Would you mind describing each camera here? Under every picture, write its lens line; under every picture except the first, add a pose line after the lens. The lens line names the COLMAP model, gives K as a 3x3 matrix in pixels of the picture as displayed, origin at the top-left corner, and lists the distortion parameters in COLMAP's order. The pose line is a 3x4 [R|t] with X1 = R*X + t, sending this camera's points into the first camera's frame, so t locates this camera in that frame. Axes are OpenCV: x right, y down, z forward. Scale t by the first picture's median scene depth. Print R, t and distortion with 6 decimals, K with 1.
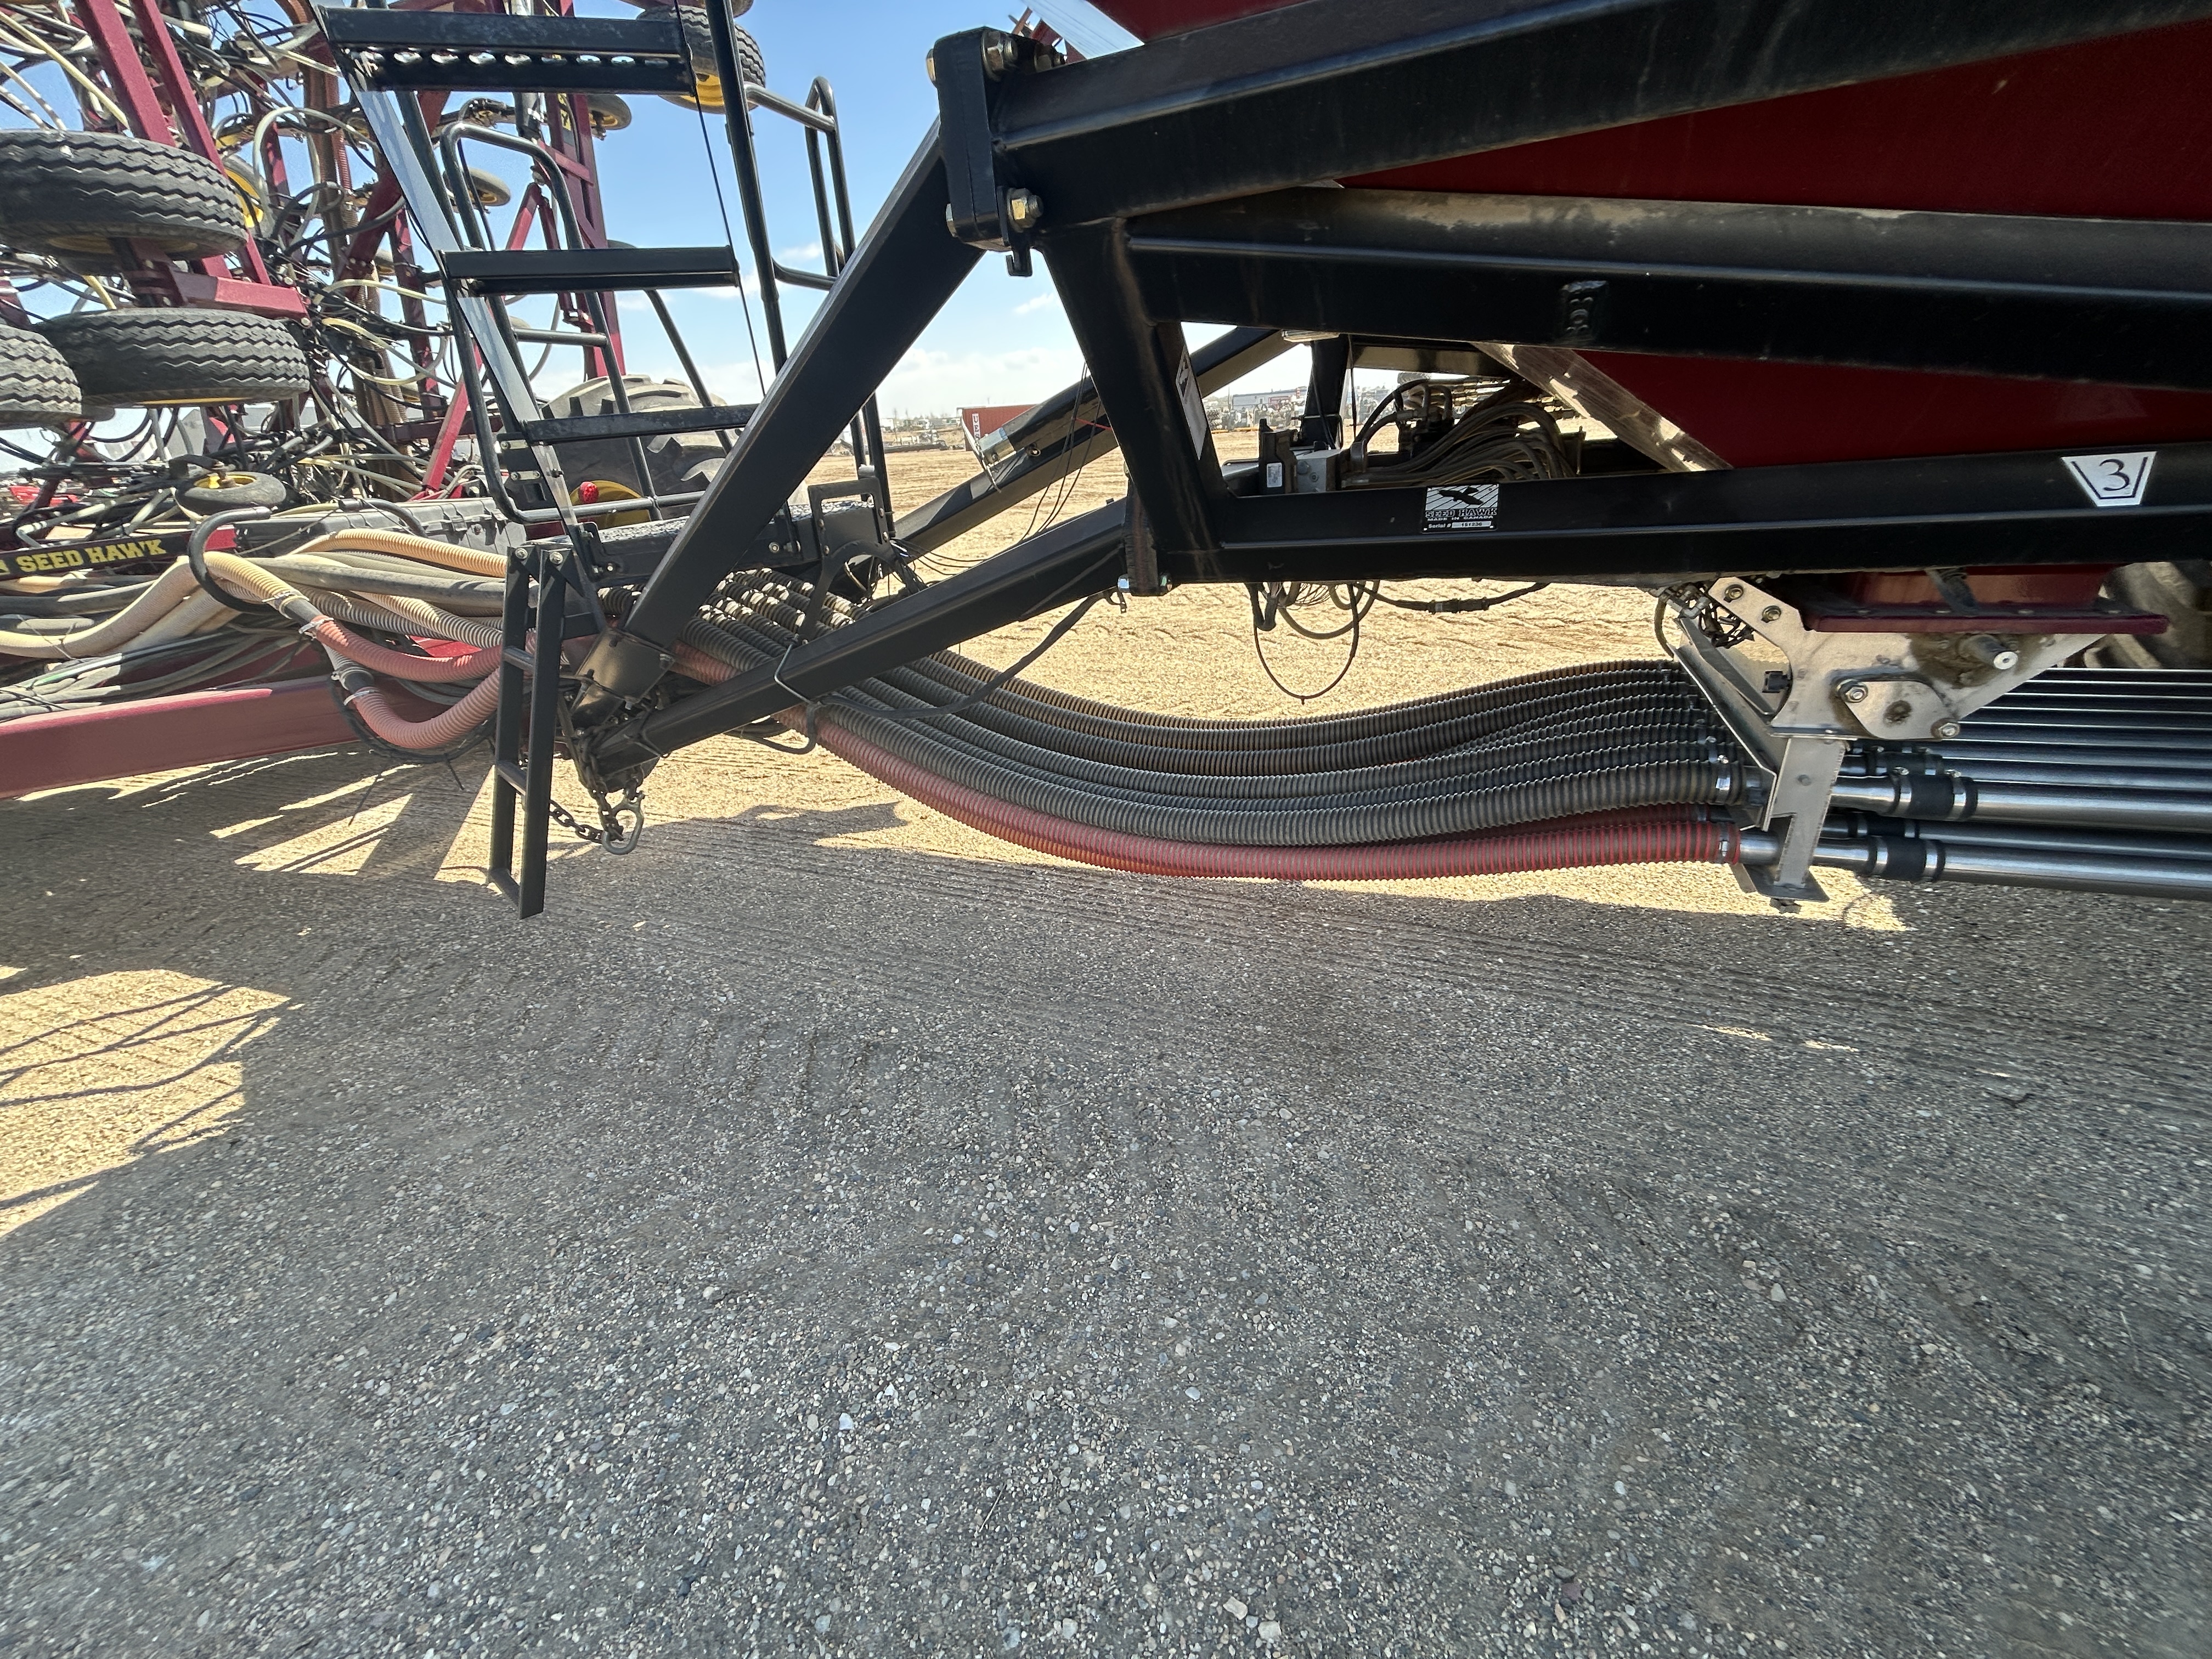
lens RADIAL K [[887.5, 0, 1106.0], [0, 887.5, 830.6], [0, 0, 1]] dist [-0.001306, 0.000318]
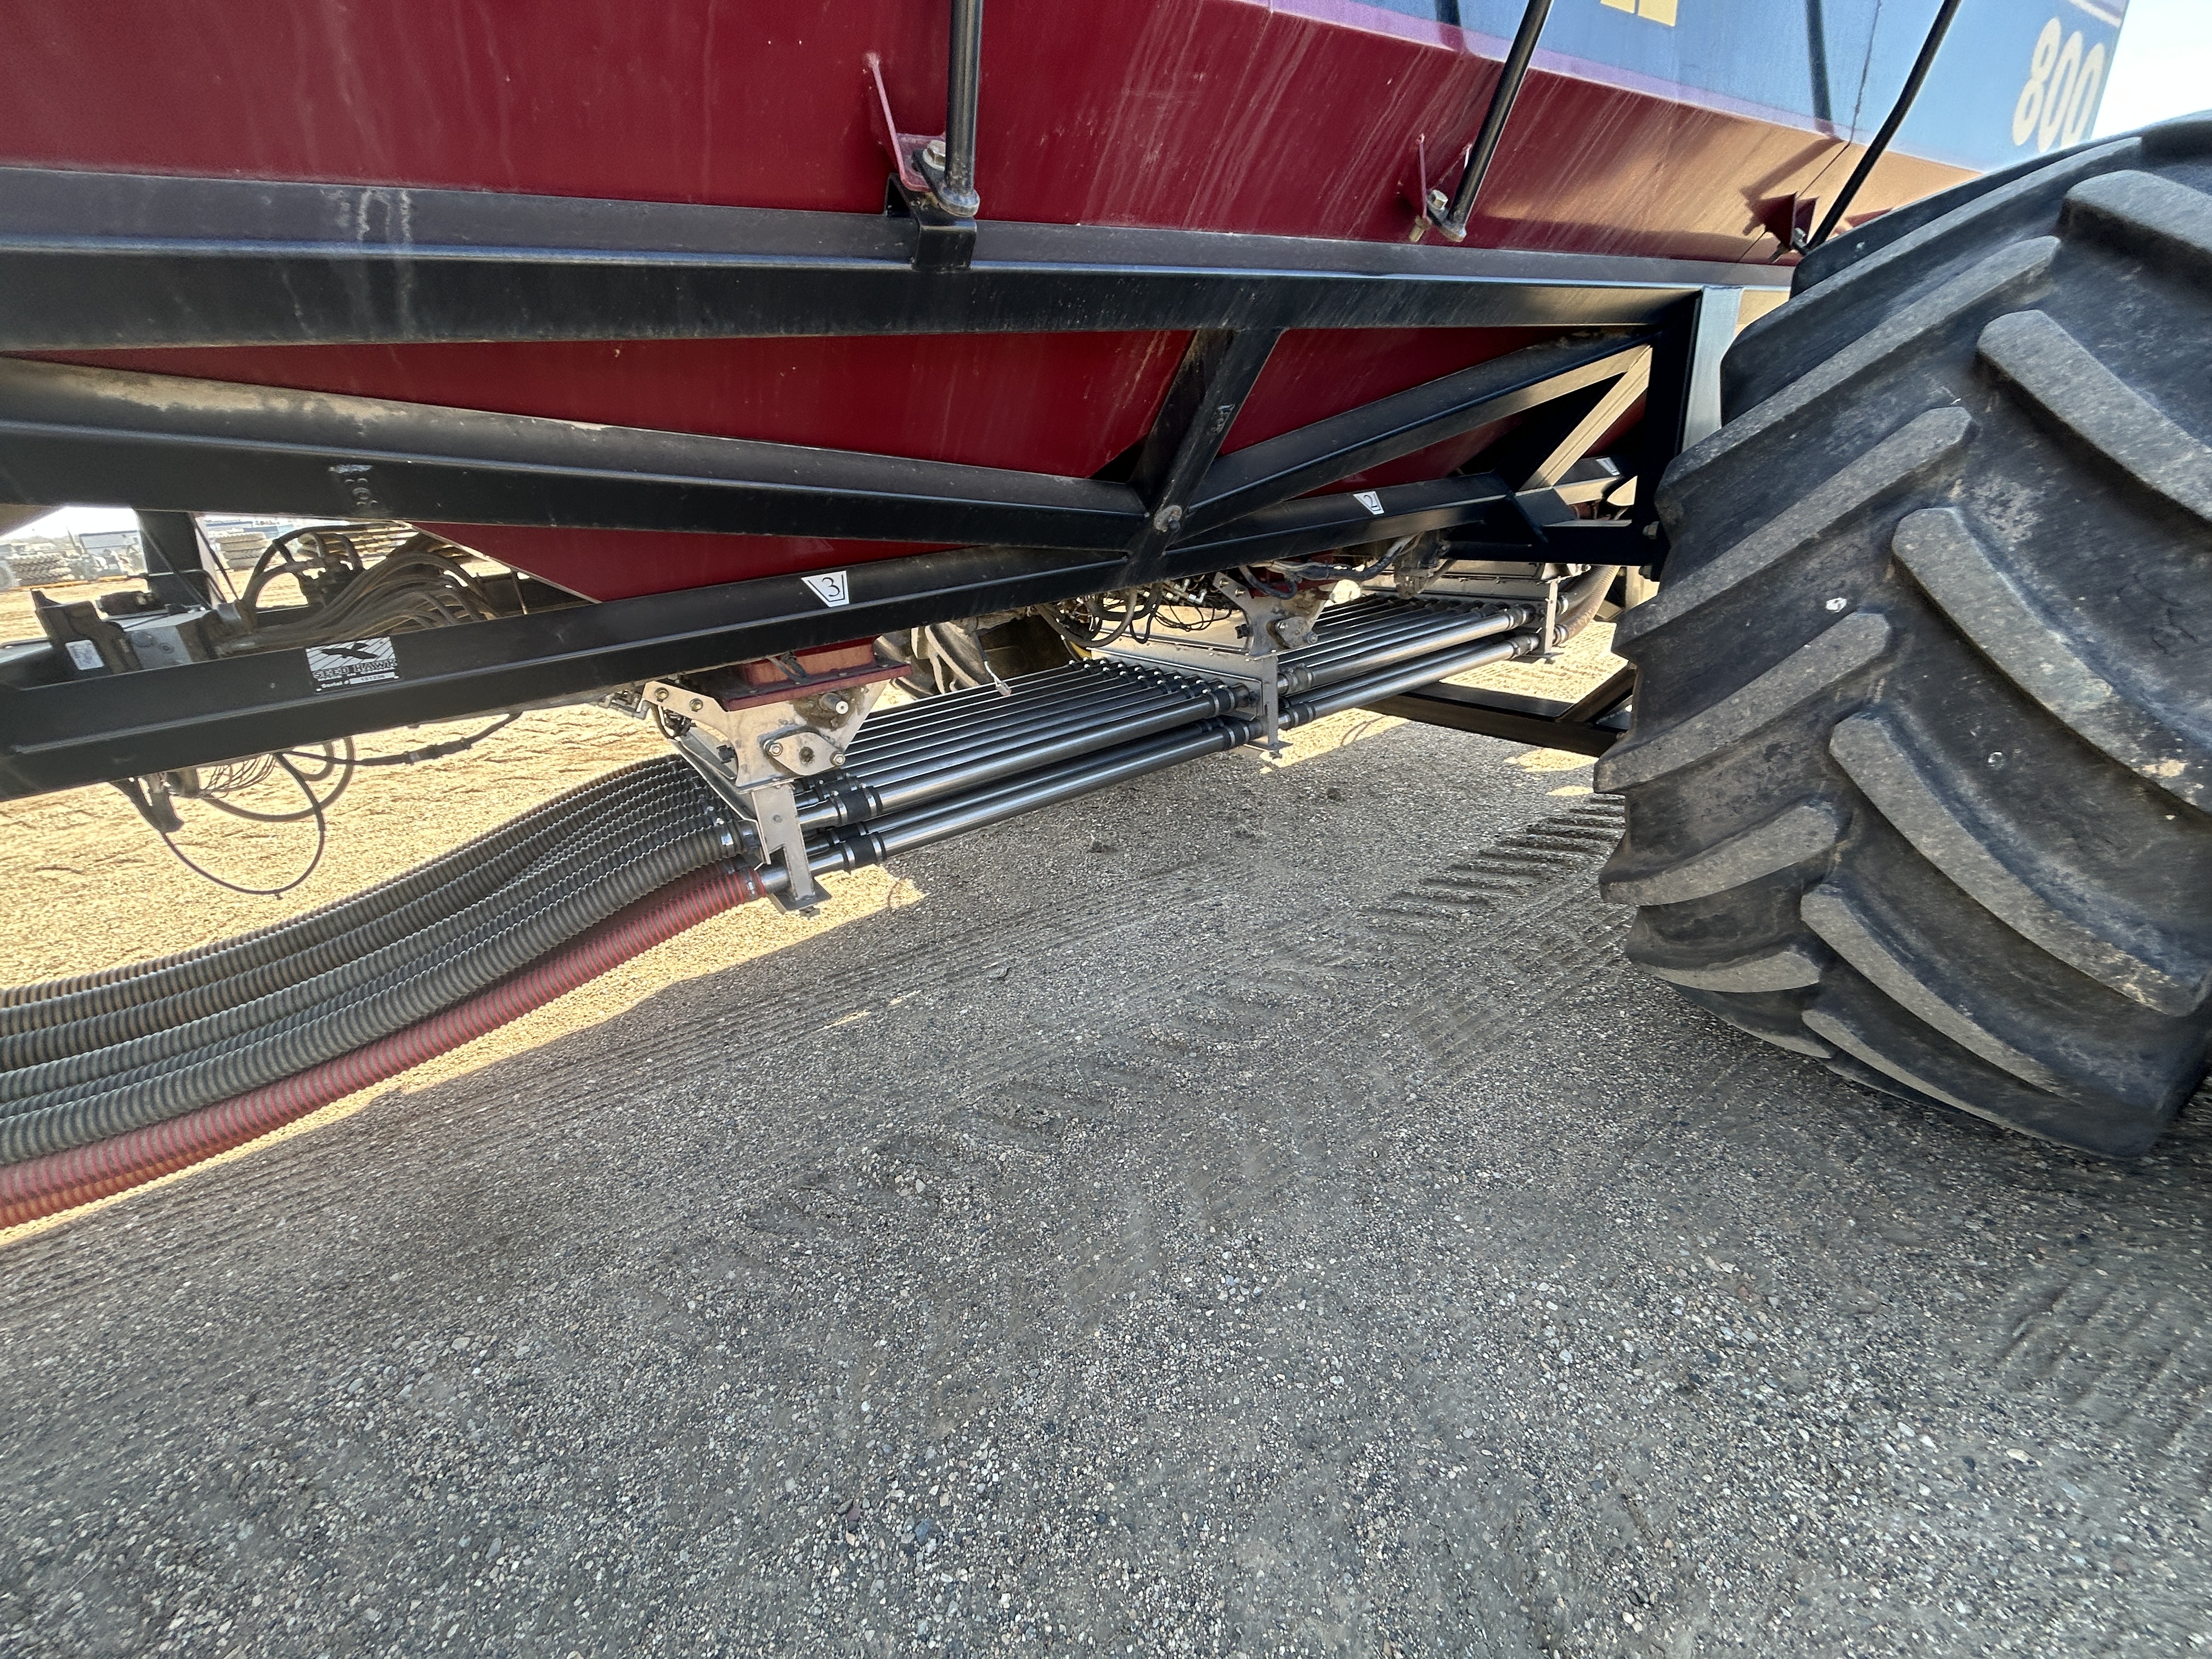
lens RADIAL K [[887.5, 0, 1108.4], [0, 887.5, 829.6], [0, 0, 1]] dist [-0.001306, 0.000318]
pose [[0.573055, -0.288627, 0.767009, 0.061347], [0.378912, 0.923196, 0.064304, 0.056063], [-0.726659, 0.253779, 0.638406, -0.174682]]
